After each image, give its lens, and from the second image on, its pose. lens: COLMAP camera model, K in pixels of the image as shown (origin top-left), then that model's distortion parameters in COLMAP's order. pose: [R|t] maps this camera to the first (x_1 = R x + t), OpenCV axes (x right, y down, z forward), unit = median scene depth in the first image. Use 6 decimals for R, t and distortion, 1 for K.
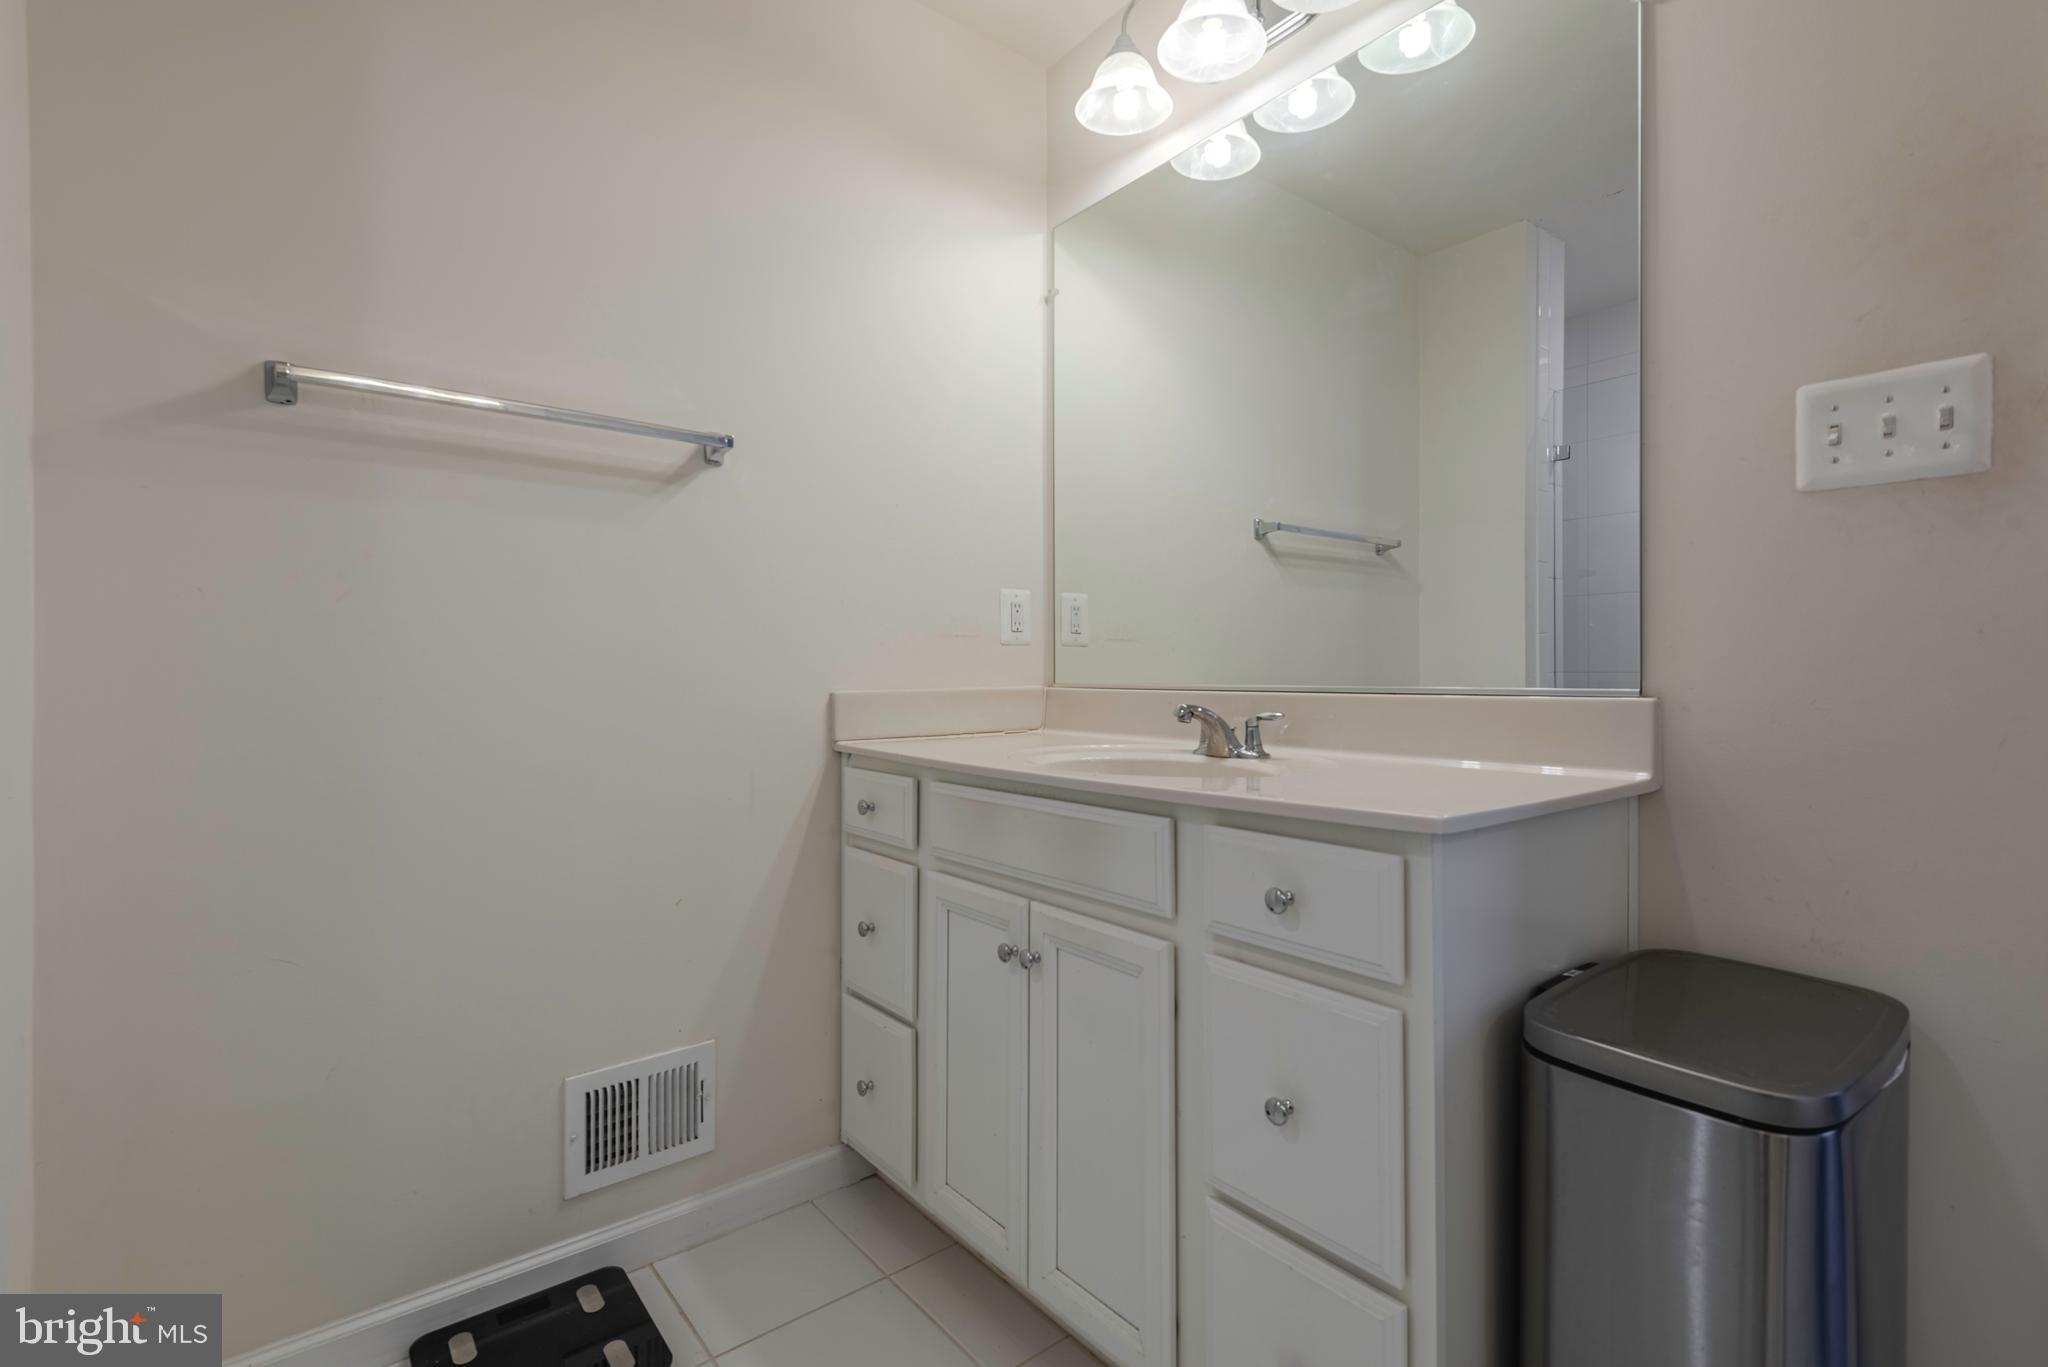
lens RADIAL K [[953.0, 0, 1070.8], [0, 953.0, 679.2], [0, 0, 1]] dist [0.027789, -0.016857]
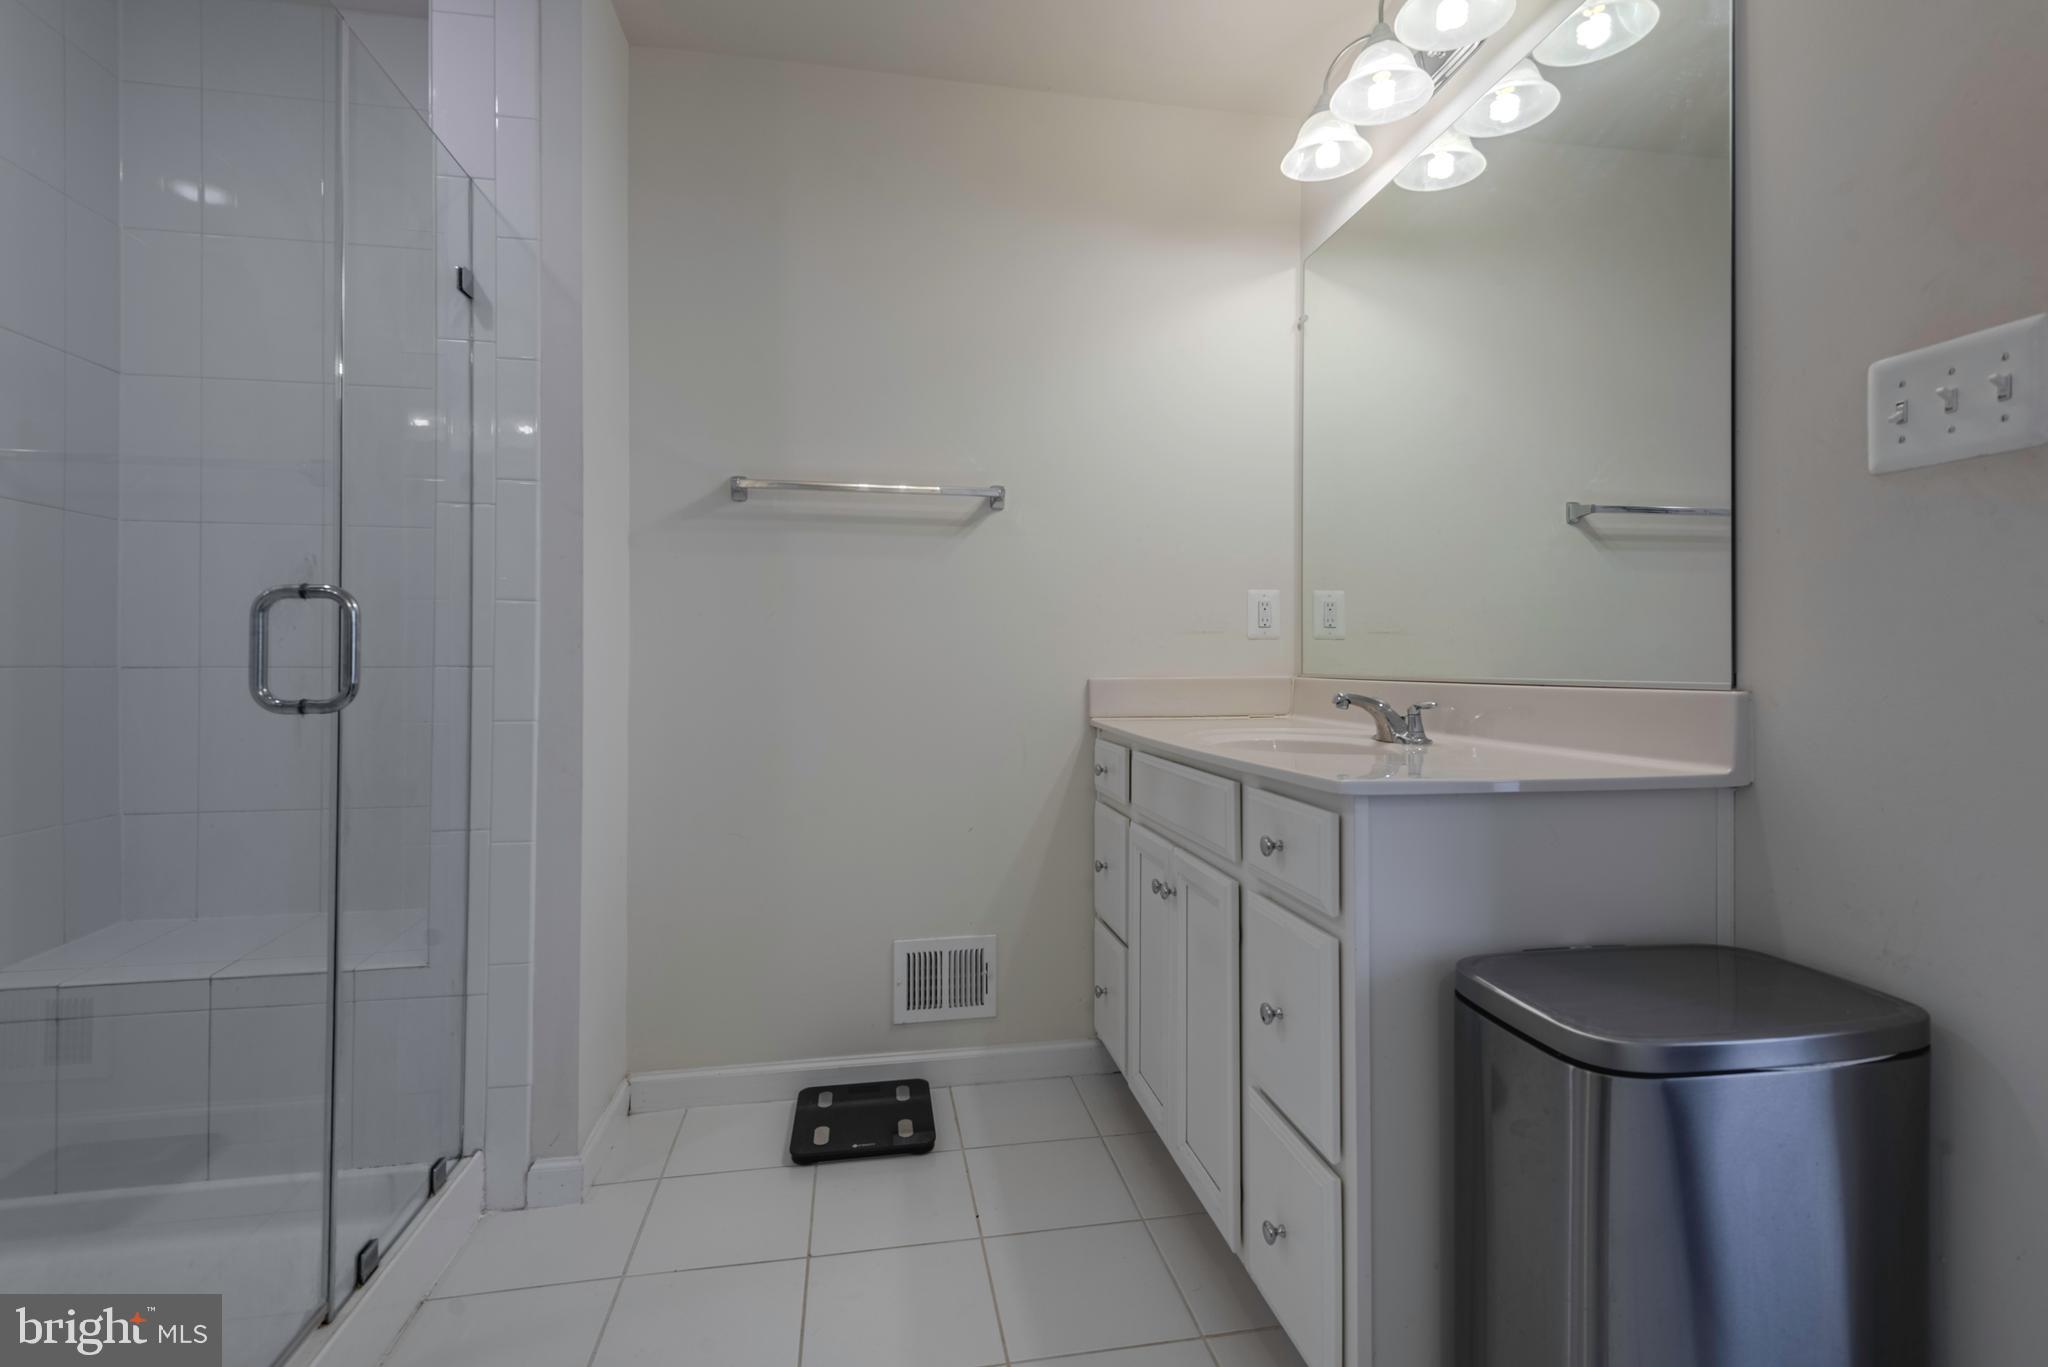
lens RADIAL K [[941.5, 0, 1028.9], [0, 941.5, 664.5], [0, 0, 1]] dist [0.038471, -0.026416]
pose [[0.872451, 0.003672, -0.488687, 0.327542], [-0.006570, 0.999970, -0.004216, 0.000746], [0.488657, 0.006889, 0.872449, -0.143783]]
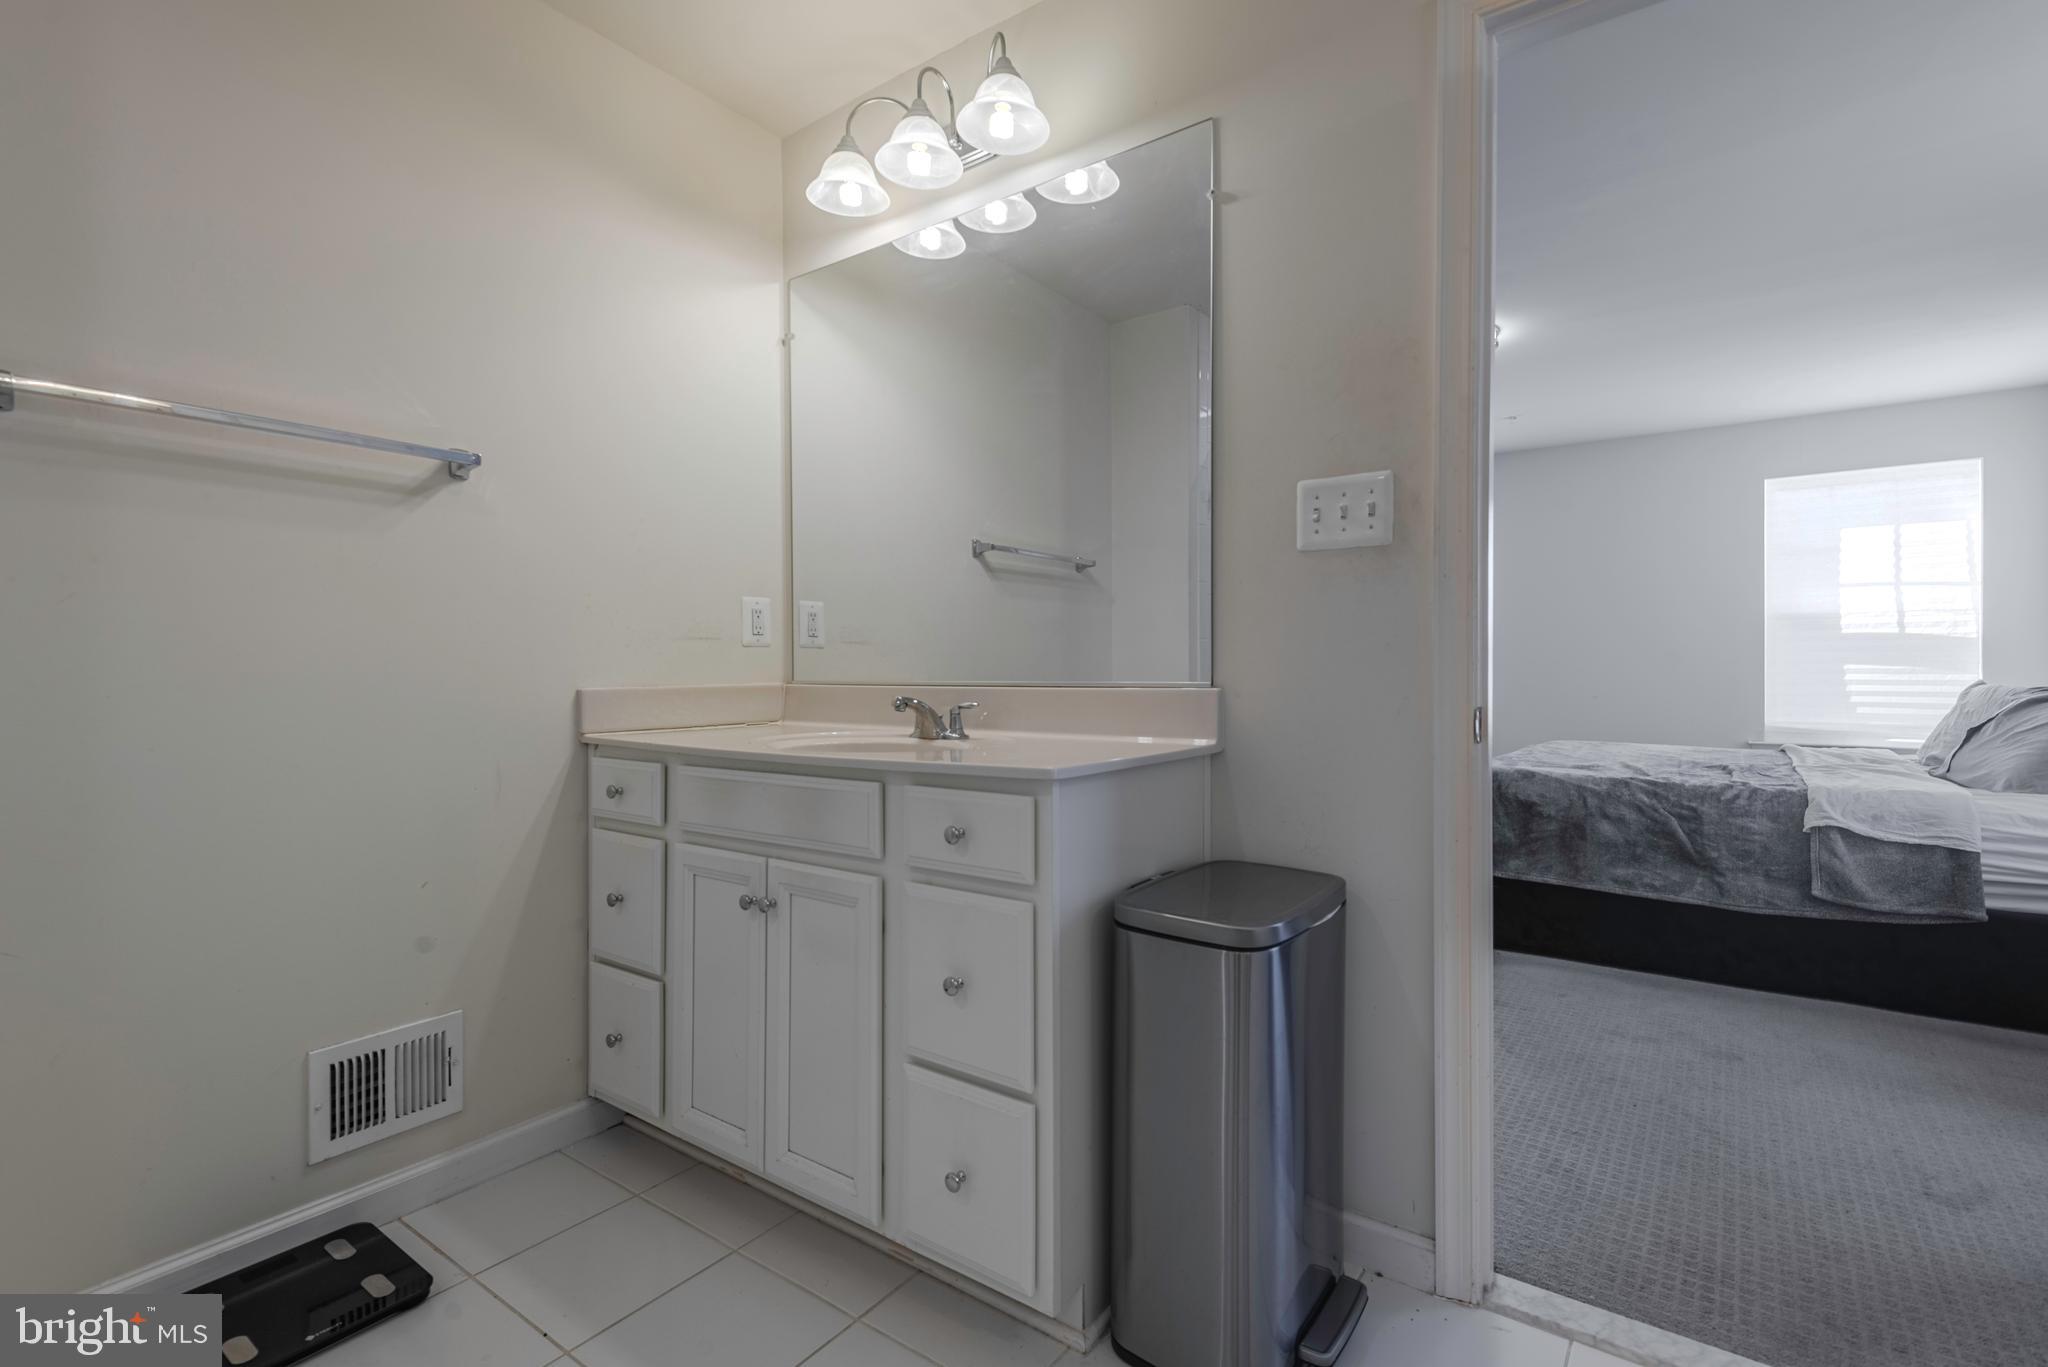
lens RADIAL K [[926.4, 0, 1065.2], [0, 926.4, 675.9], [0, 0, 1]] dist [0.040464, -0.024385]
pose [[0.966700, -0.003005, 0.255894, 0.018088], [0.003343, 0.999994, -0.000885, 0.001185], [-0.255890, 0.001711, 0.966704, -0.210593]]
